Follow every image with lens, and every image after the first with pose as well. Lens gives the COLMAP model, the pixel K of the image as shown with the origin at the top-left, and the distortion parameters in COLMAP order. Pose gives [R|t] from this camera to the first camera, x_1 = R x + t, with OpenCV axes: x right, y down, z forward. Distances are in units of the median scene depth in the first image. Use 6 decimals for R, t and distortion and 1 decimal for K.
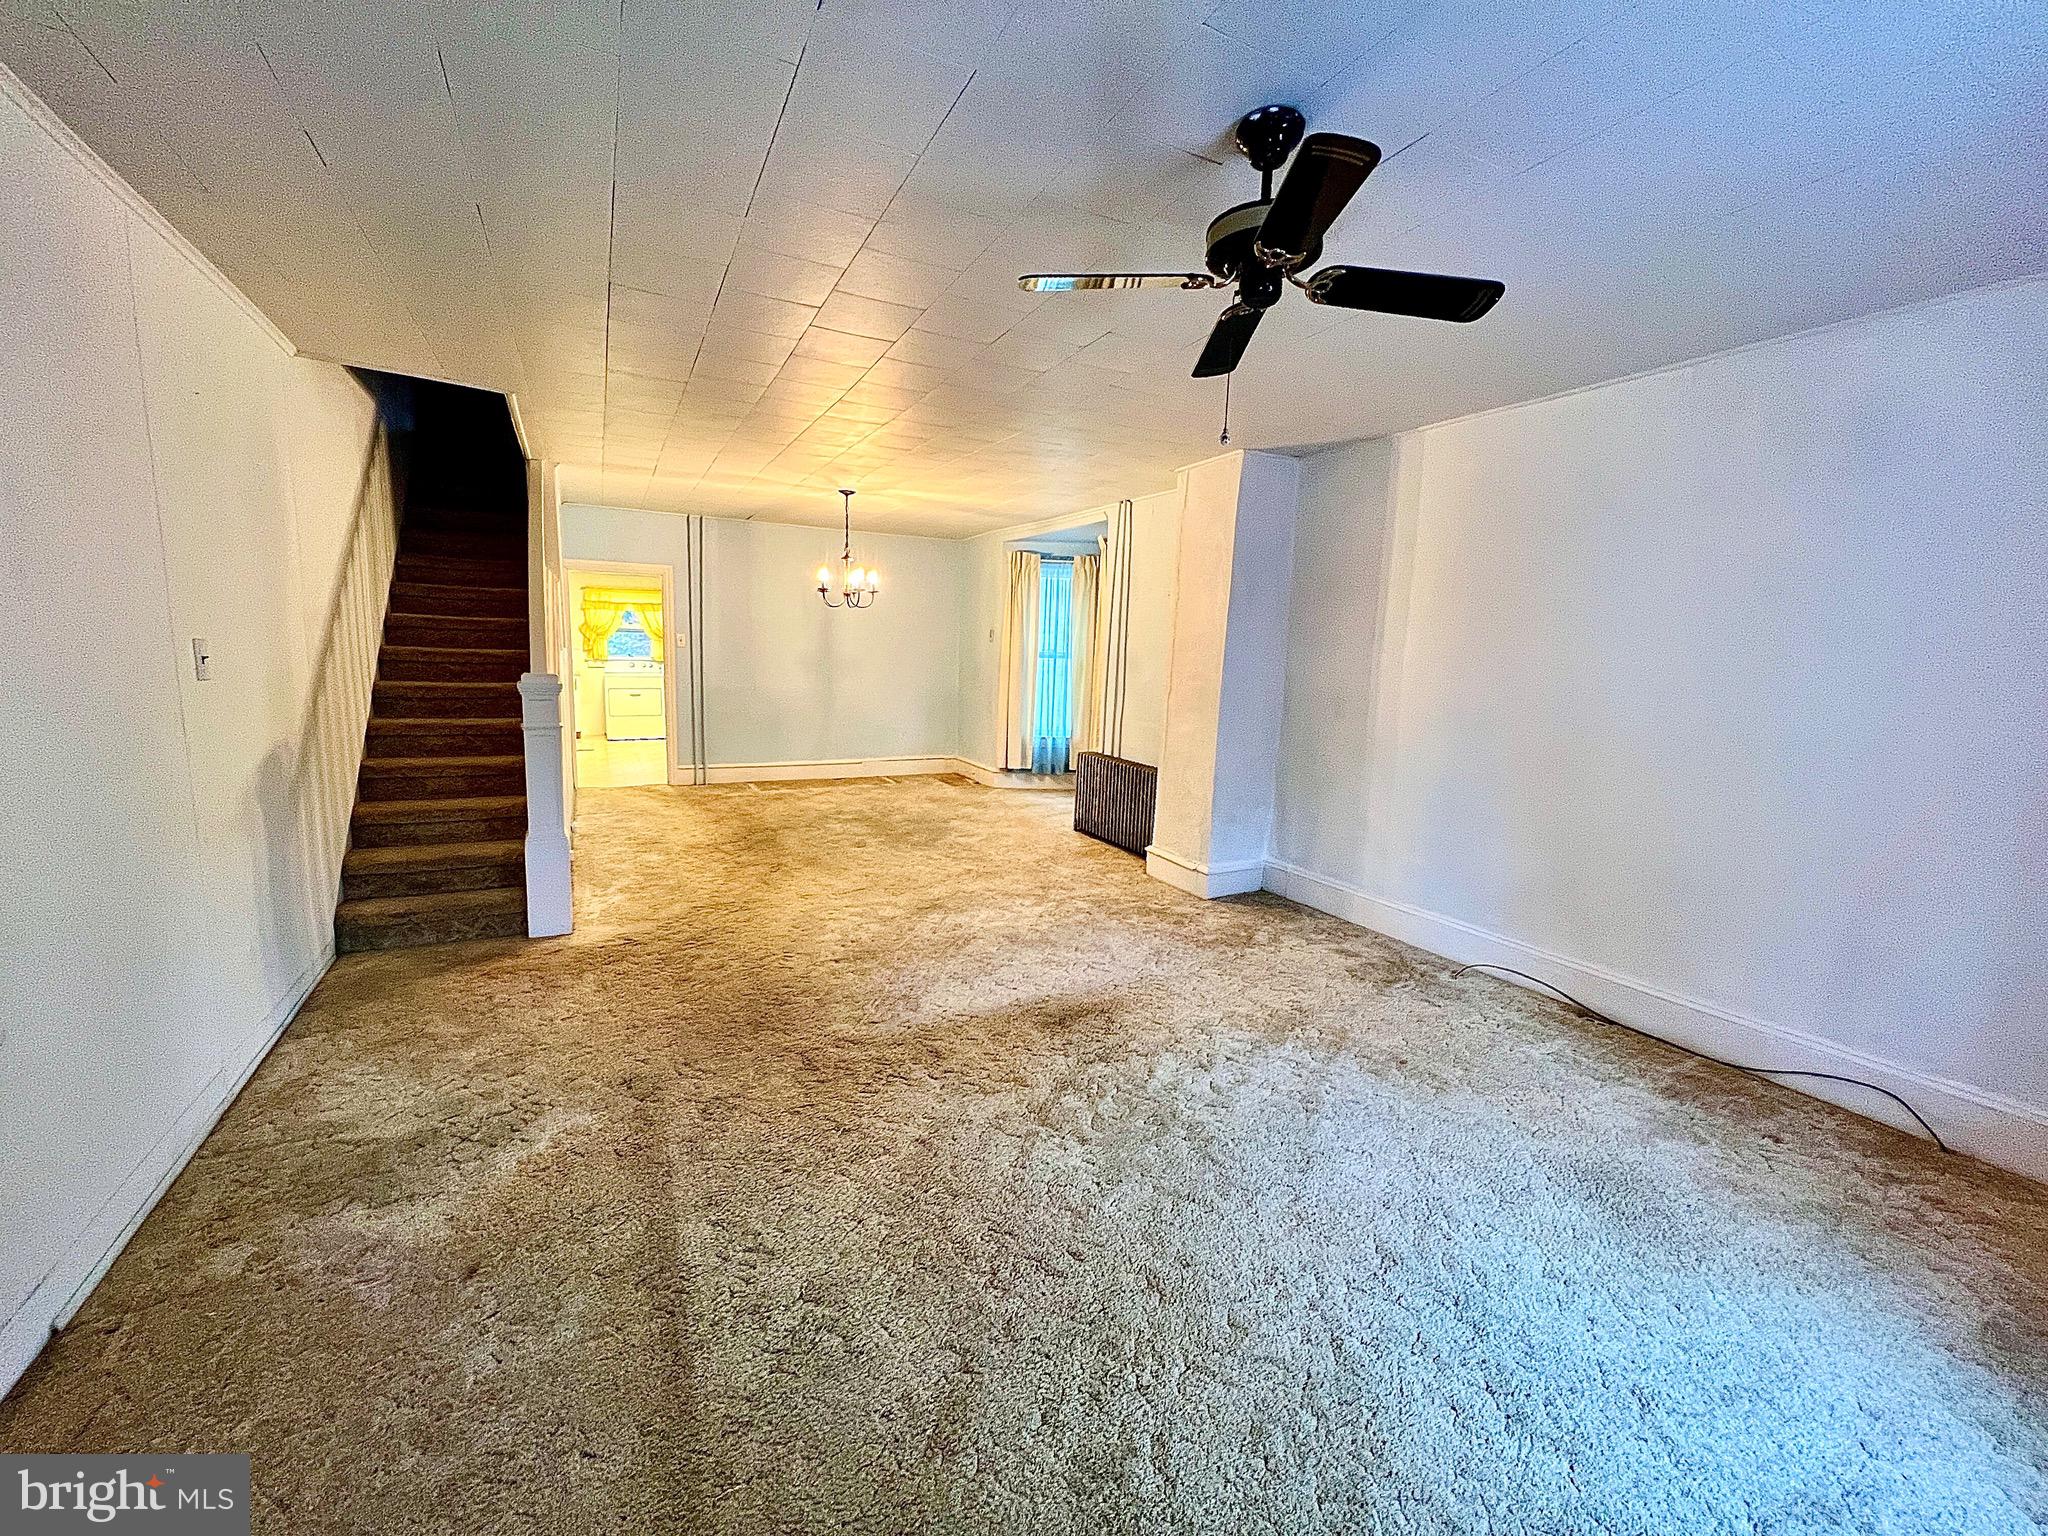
lens RADIAL K [[813.2, 0, 1015.3], [0, 813.2, 763.3], [0, 0, 1]] dist [-0.000560, -0.000185]
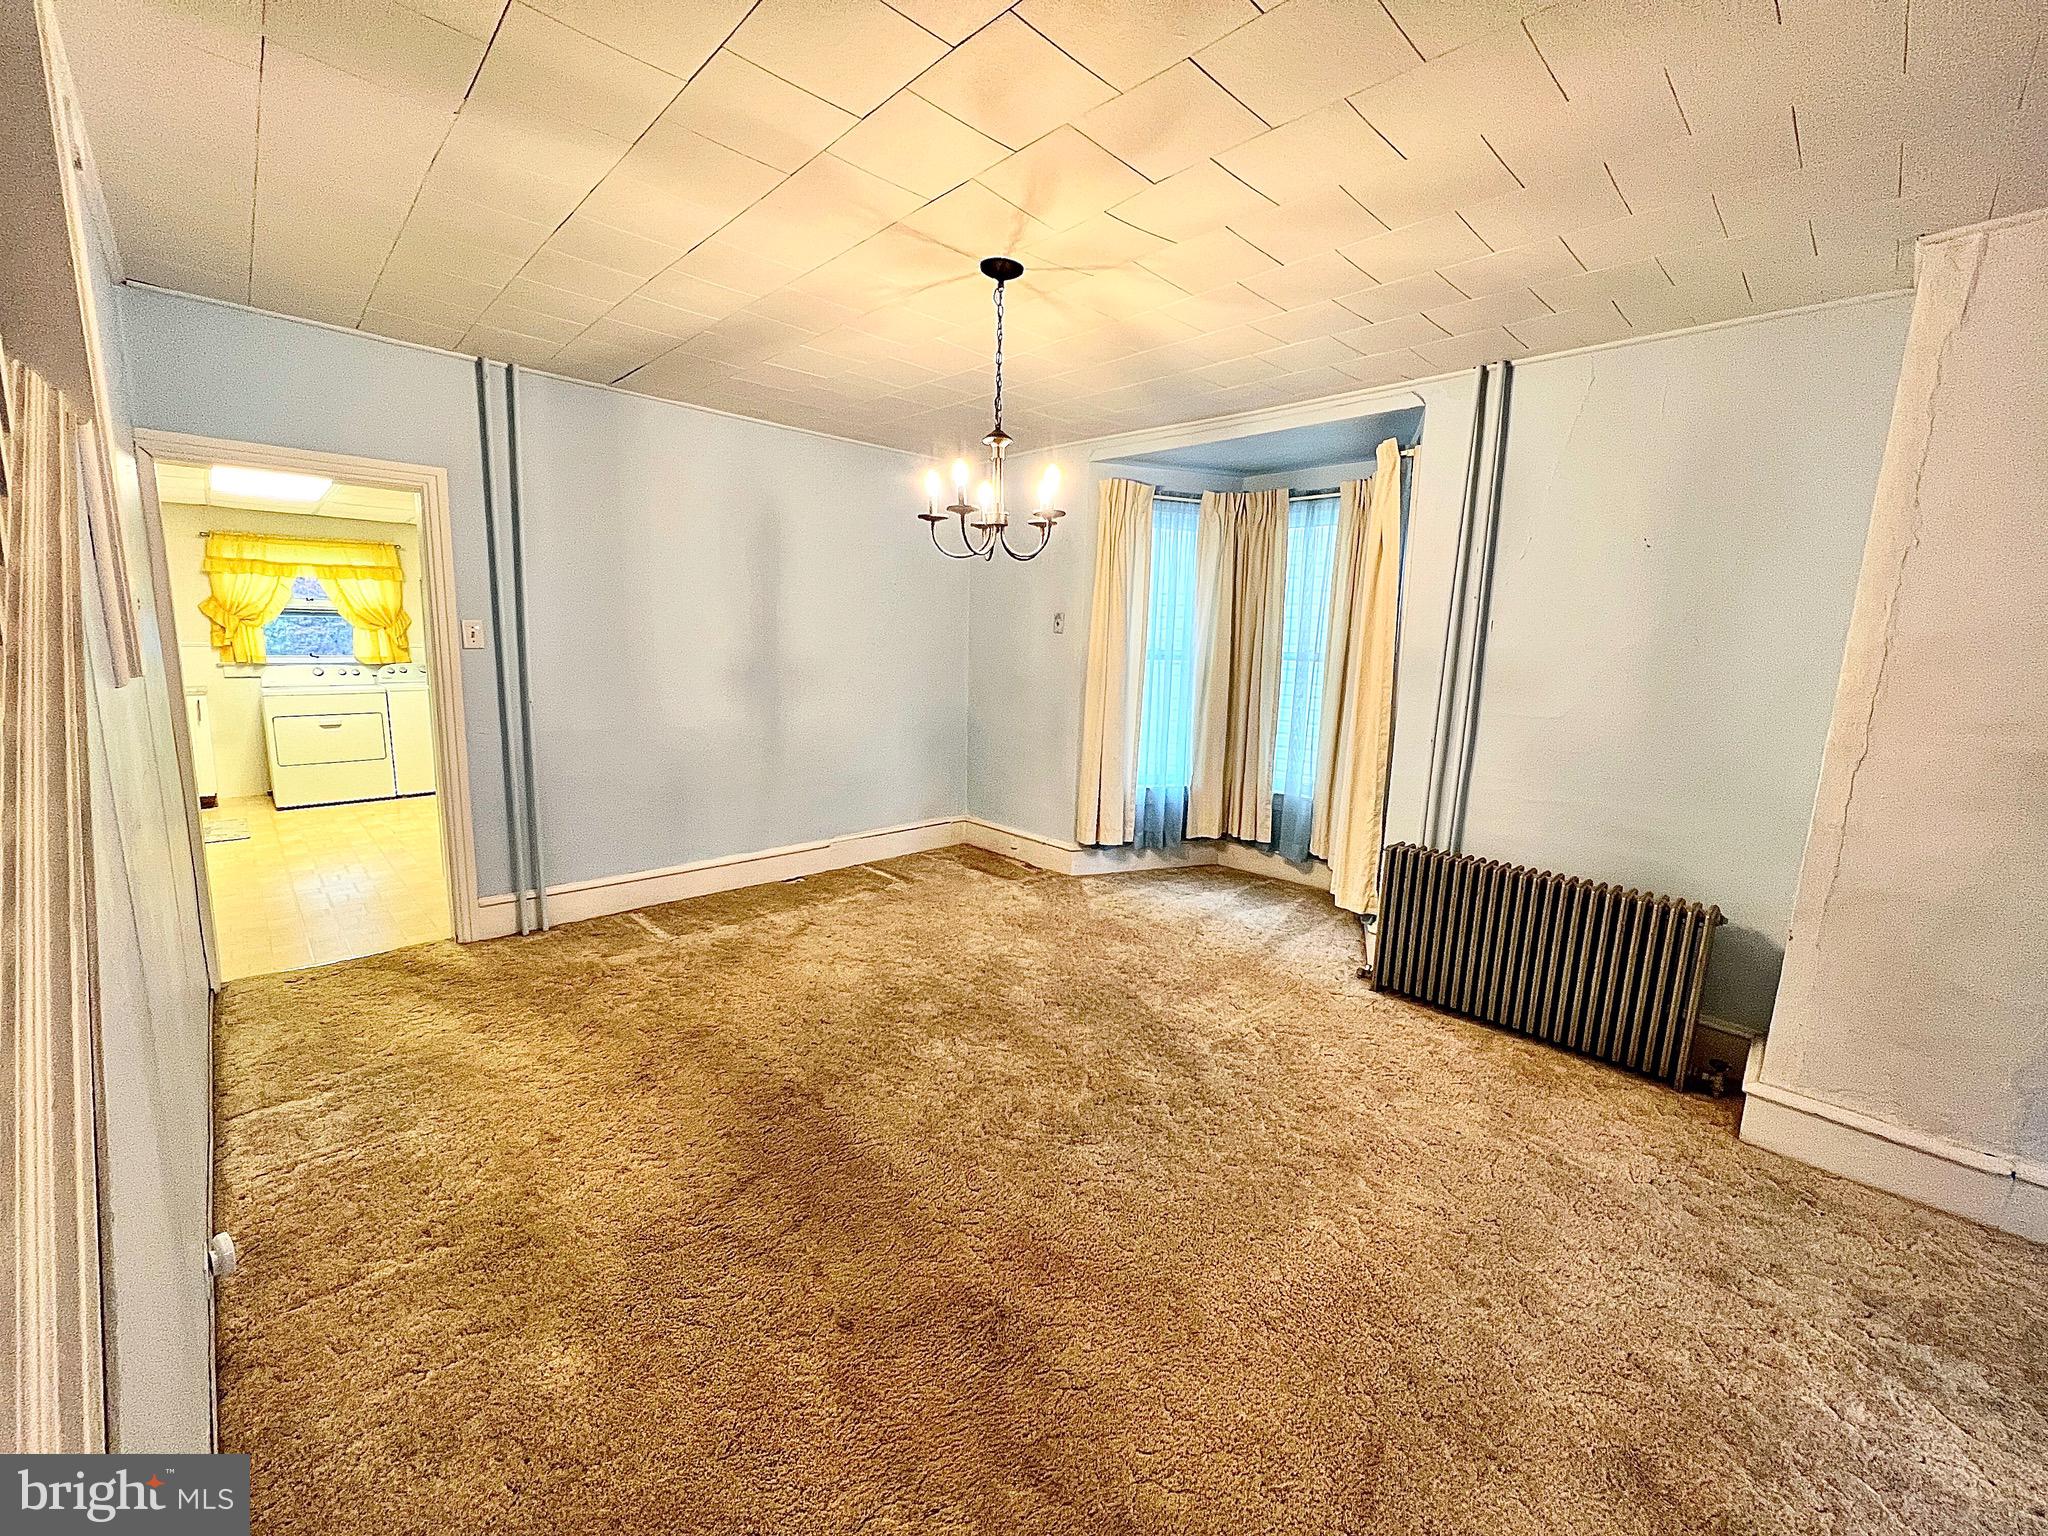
lens RADIAL K [[813.2, 0, 1015.3], [0, 813.2, 763.3], [0, 0, 1]] dist [-0.000560, -0.000185]
pose [[0.958031, -0.048423, 0.282546, -0.238187], [0.042952, 0.998751, 0.025529, -0.072753], [-0.283429, -0.012322, 0.958914, 0.445887]]
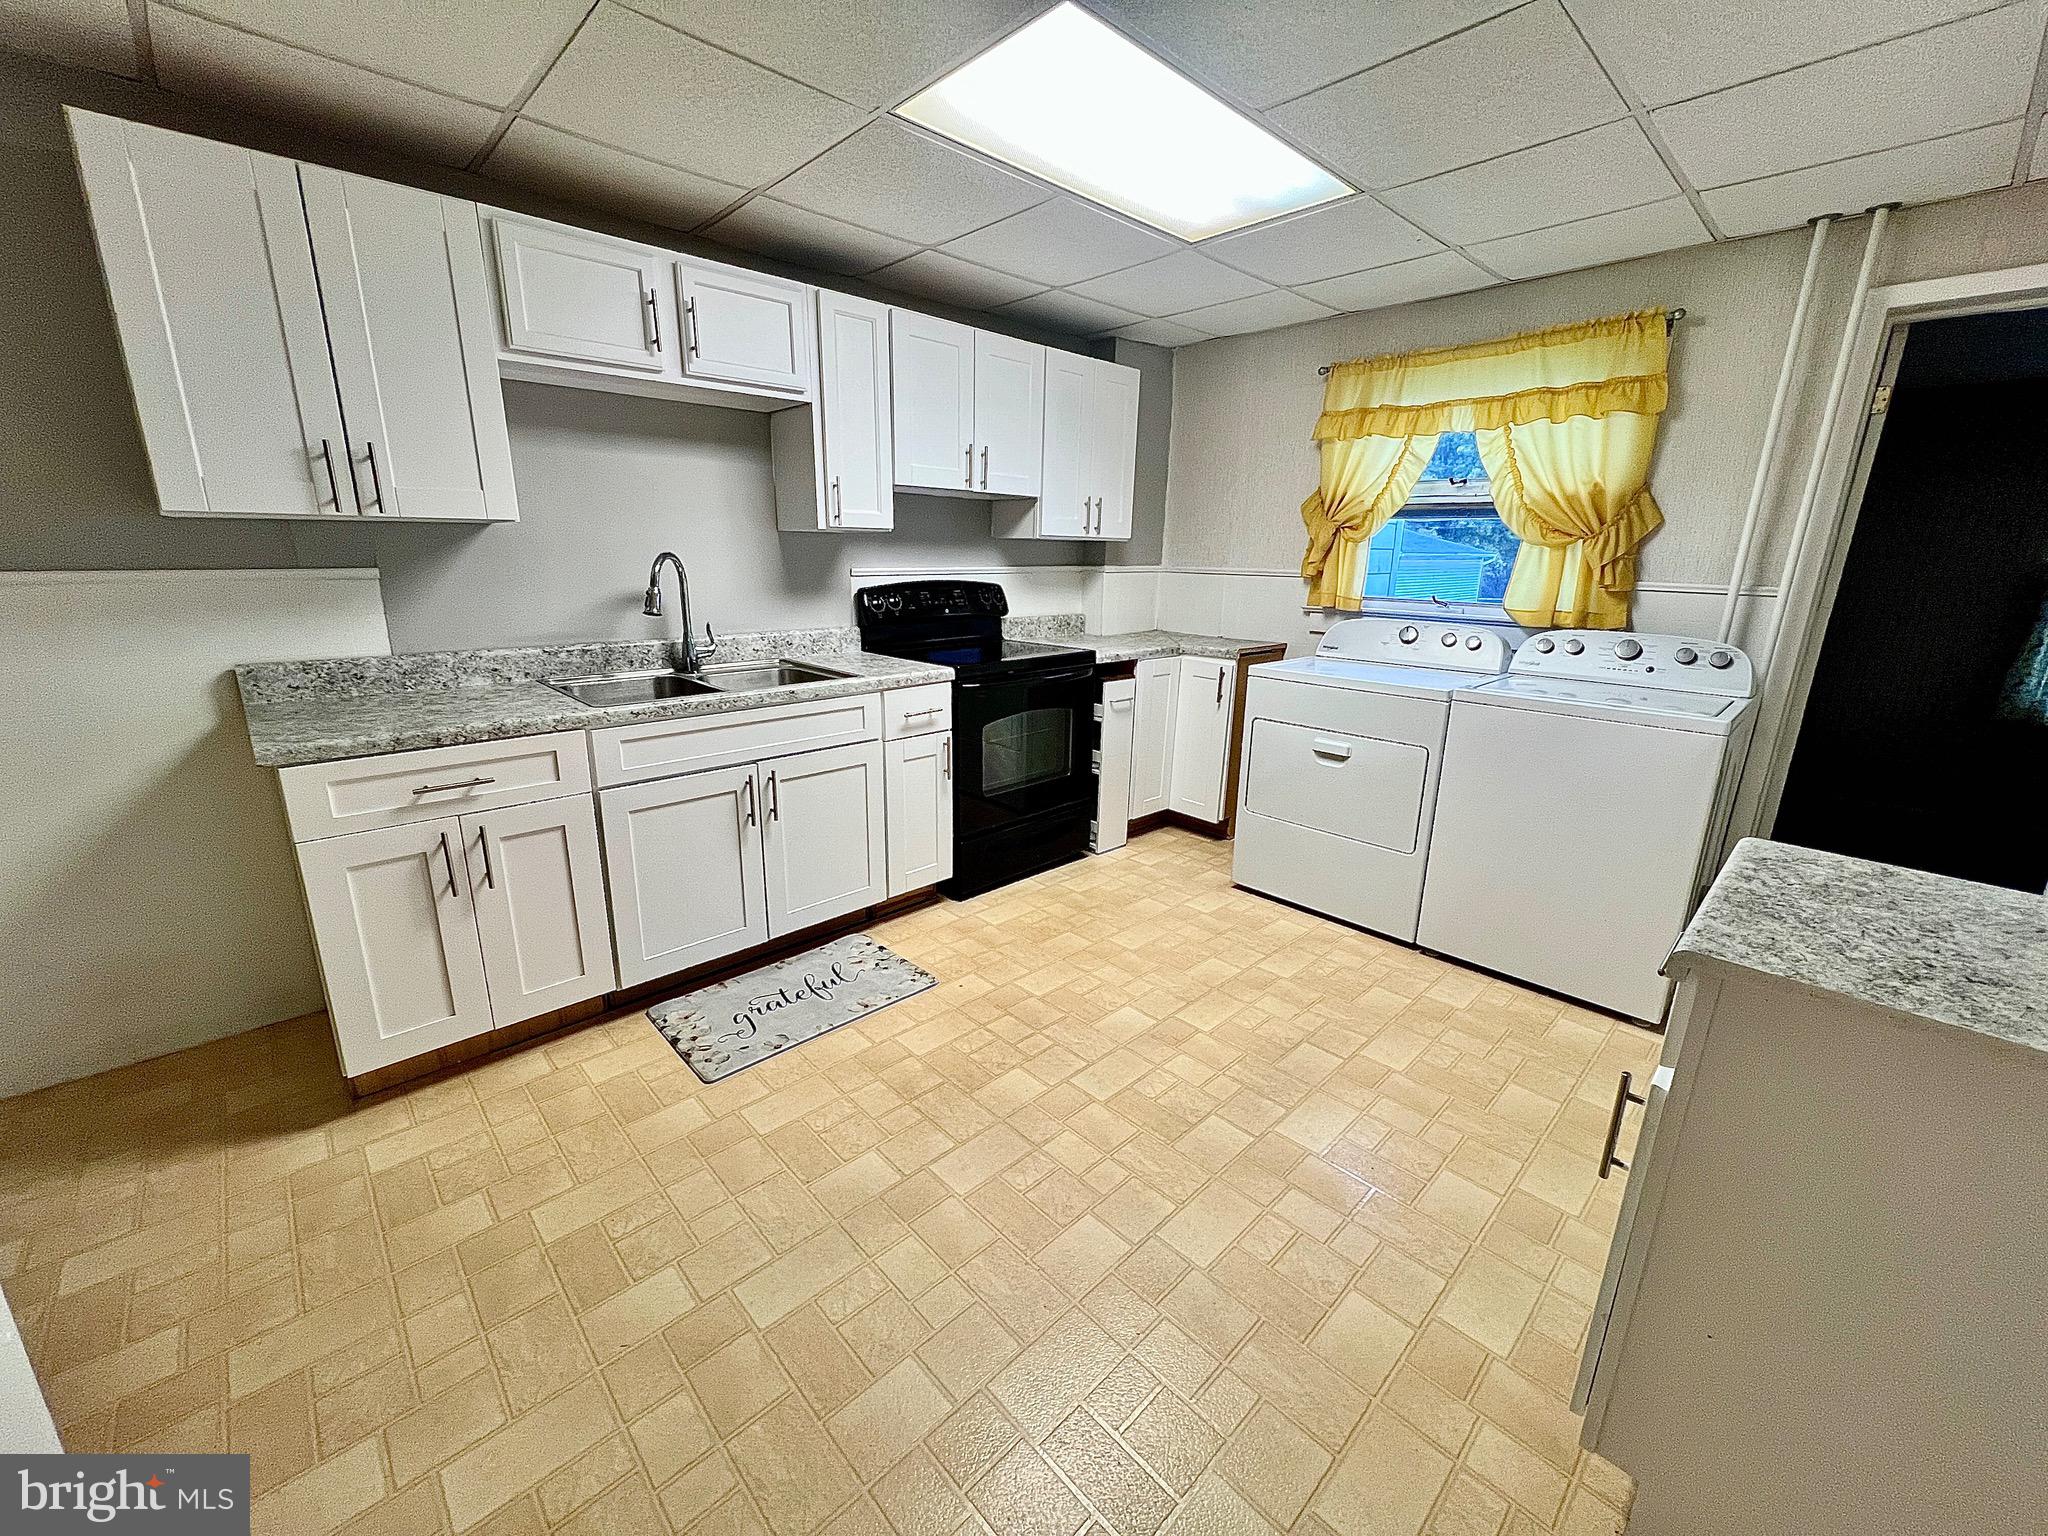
lens RADIAL K [[818.1, 0, 1018.1], [0, 818.1, 761.2], [0, 0, 1]] dist [-0.003318, 0.000467]
pose [[0.281616, 0.222052, -0.933480, -0.349444], [-0.148312, 0.971236, 0.186290, -0.161759], [0.947996, 0.085984, 0.306449, 1.147675]]
